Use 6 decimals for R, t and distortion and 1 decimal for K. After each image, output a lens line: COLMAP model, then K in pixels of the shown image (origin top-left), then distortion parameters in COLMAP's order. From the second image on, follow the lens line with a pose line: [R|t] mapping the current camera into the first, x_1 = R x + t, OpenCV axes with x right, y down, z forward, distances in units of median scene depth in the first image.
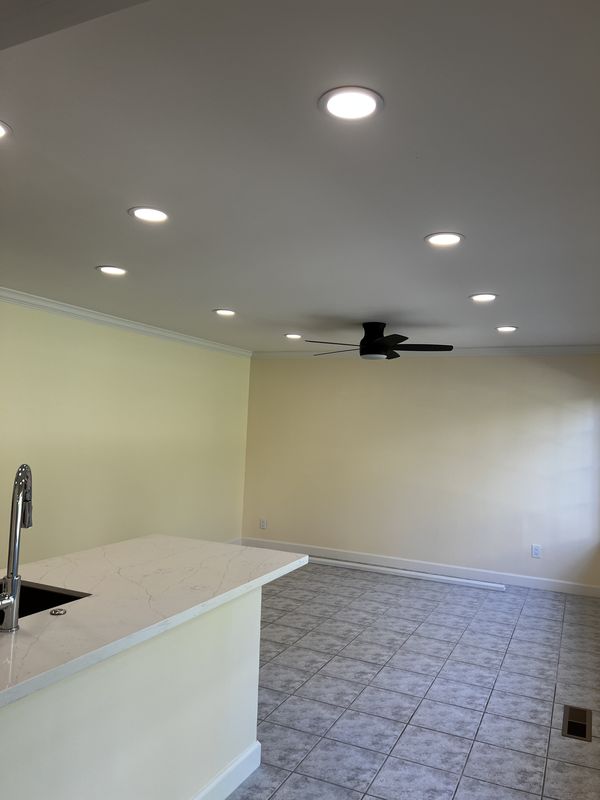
lens RADIAL K [[608.5, 0, 305.0], [0, 608.5, 399.0], [0, 0, 1]] dist [0.013268, -0.015633]
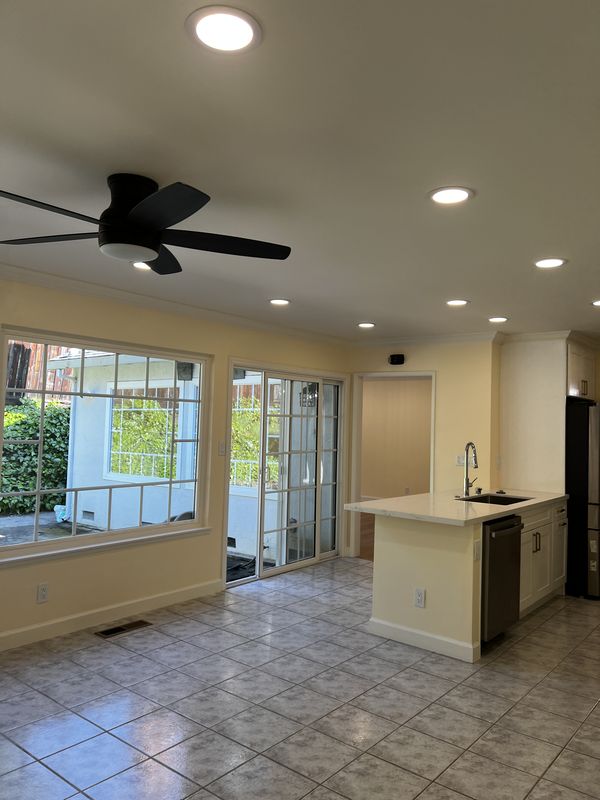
lens RADIAL K [[608.5, 0, 302.6], [0, 608.5, 398.2], [0, 0, 1]] dist [0.013268, -0.015633]
pose [[-0.967620, -0.063444, 0.244309, -0.202473], [-0.083206, 0.993969, -0.071426, 0.091720], [-0.238305, -0.089441, -0.967063, 2.080097]]
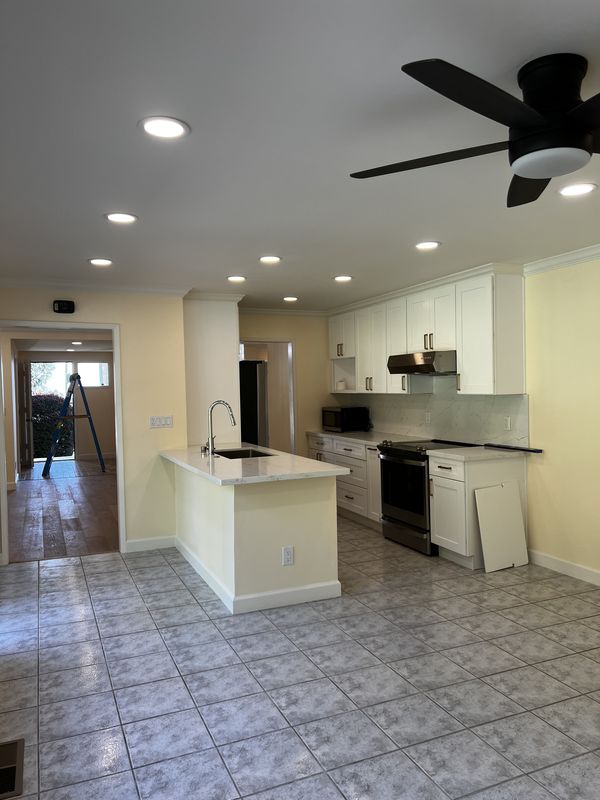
lens RADIAL K [[608.5, 0, 304.1], [0, 608.5, 399.6], [0, 0, 1]] dist [0.013268, -0.015633]
pose [[-0.667057, -0.006819, -0.744976, 0.706252], [0.024652, 0.999208, -0.031219, 0.108780], [0.744599, -0.039190, -0.666361, 1.661784]]
